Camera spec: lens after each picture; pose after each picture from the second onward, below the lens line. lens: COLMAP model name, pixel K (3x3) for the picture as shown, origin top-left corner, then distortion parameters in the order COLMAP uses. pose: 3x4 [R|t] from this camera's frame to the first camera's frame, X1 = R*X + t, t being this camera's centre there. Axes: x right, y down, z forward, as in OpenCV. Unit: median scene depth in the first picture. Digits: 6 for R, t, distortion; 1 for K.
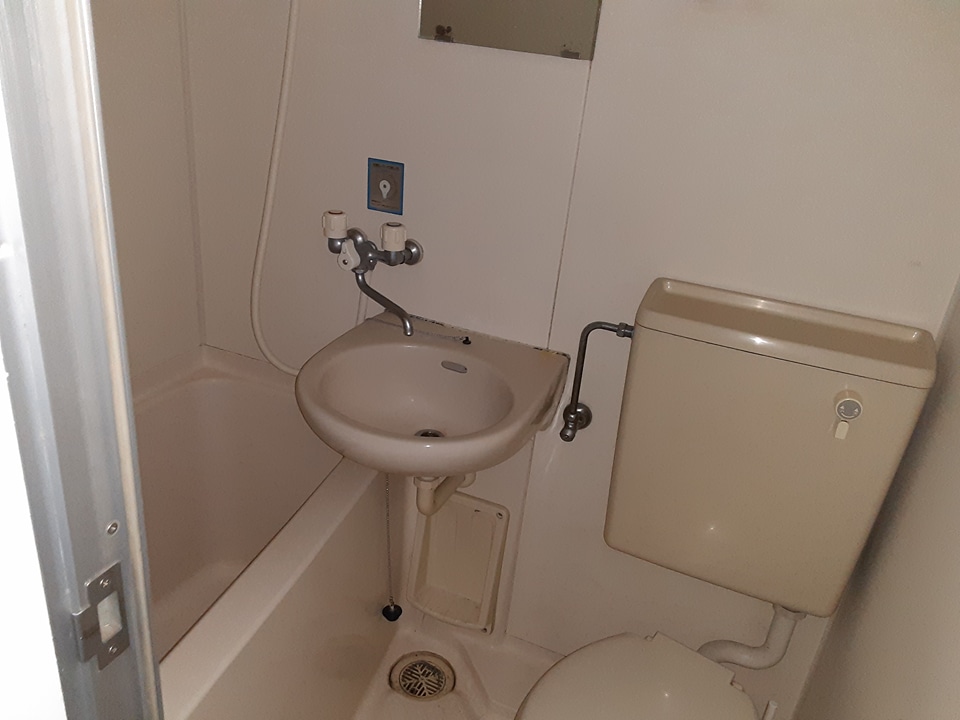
lens RADIAL K [[777.5, 0, 476.5], [0, 777.5, 358.3], [0, 0, 1]] dist [0.078815, -0.103580]
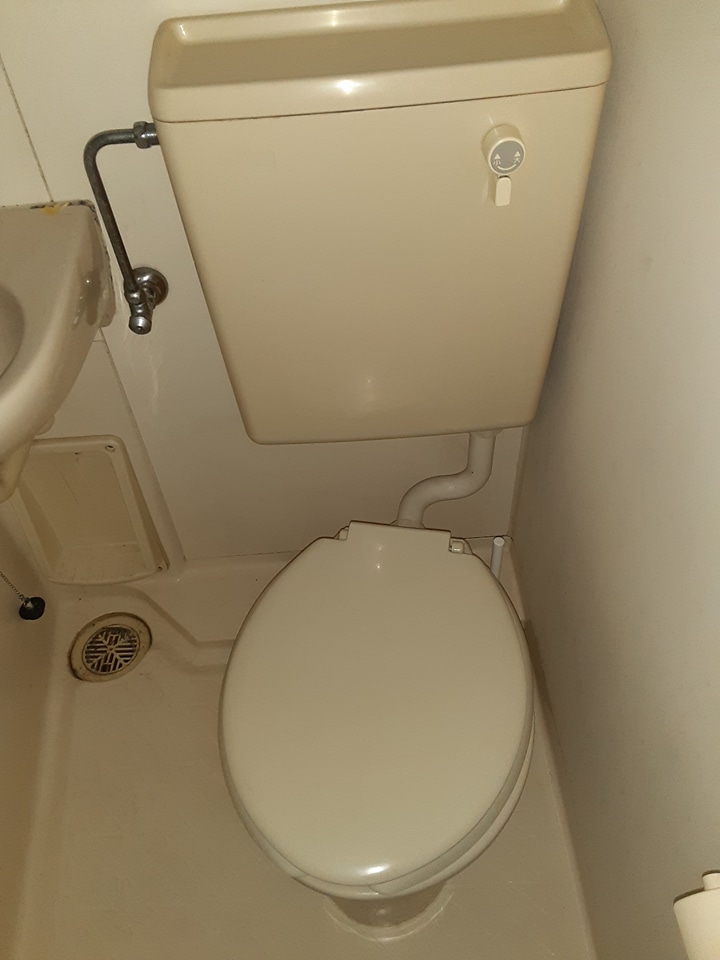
lens RADIAL K [[777.5, 0, 364.7], [0, 777.5, 479.1], [0, 0, 1]] dist [0.078815, -0.103580]
pose [[0.892432, -0.409987, 0.188351, 0.105351], [0.303039, 0.853959, 0.422992, -0.013787], [-0.334265, -0.320413, 0.886342, 0.290847]]
